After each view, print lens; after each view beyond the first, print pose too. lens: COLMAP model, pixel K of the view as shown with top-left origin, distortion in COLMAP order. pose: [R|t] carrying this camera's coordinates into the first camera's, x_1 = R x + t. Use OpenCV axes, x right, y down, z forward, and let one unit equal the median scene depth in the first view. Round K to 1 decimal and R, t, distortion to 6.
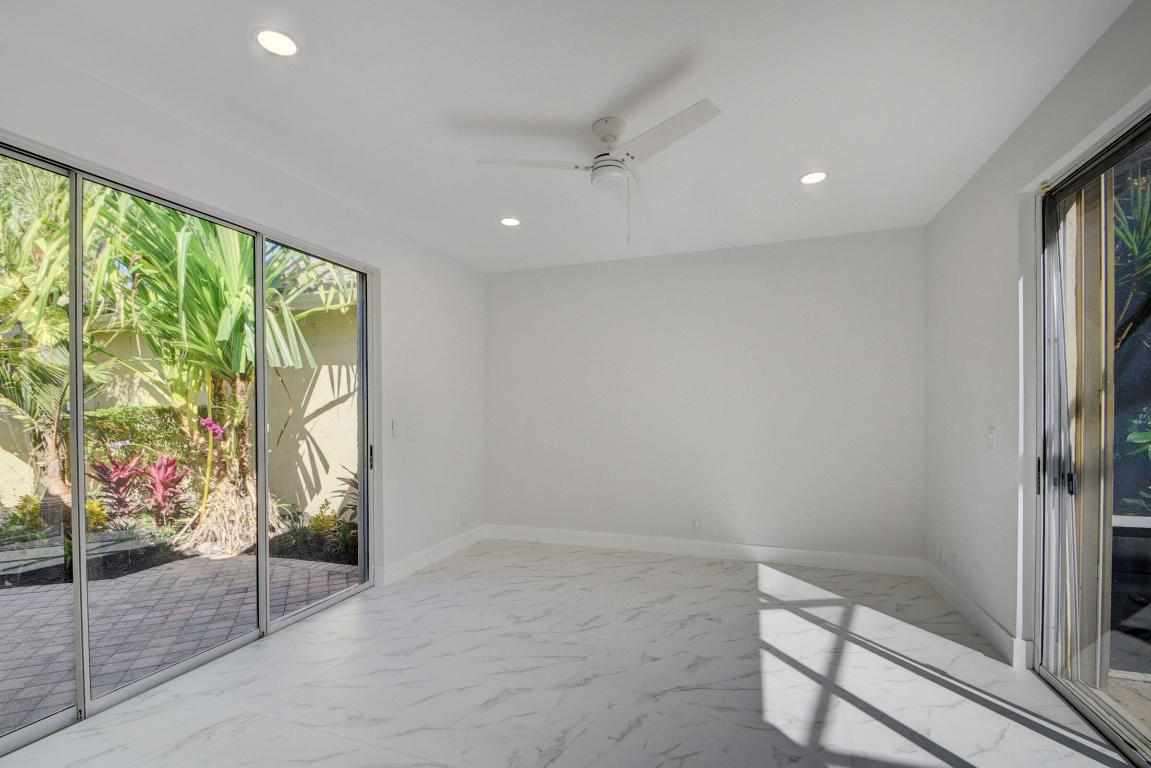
lens RADIAL K [[508.7, 0, 569.9], [0, 508.7, 415.5], [0, 0, 1]] dist [0.016765, -0.017554]
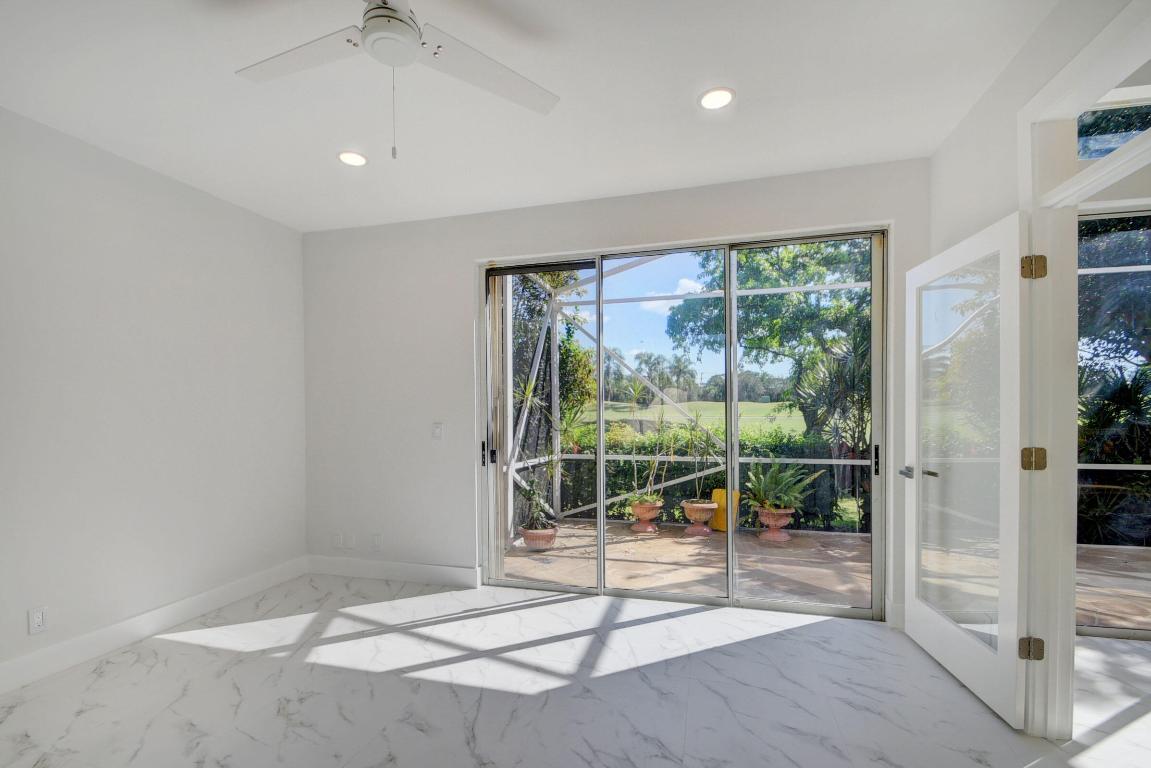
lens RADIAL K [[508.7, 0, 569.9], [0, 508.7, 415.5], [0, 0, 1]] dist [0.016765, -0.017554]
pose [[-0.068160, -0.007517, 0.997646, -0.531634], [0.017576, 0.999807, 0.008734, -0.000625], [-0.997520, 0.018130, -0.068015, 0.758560]]
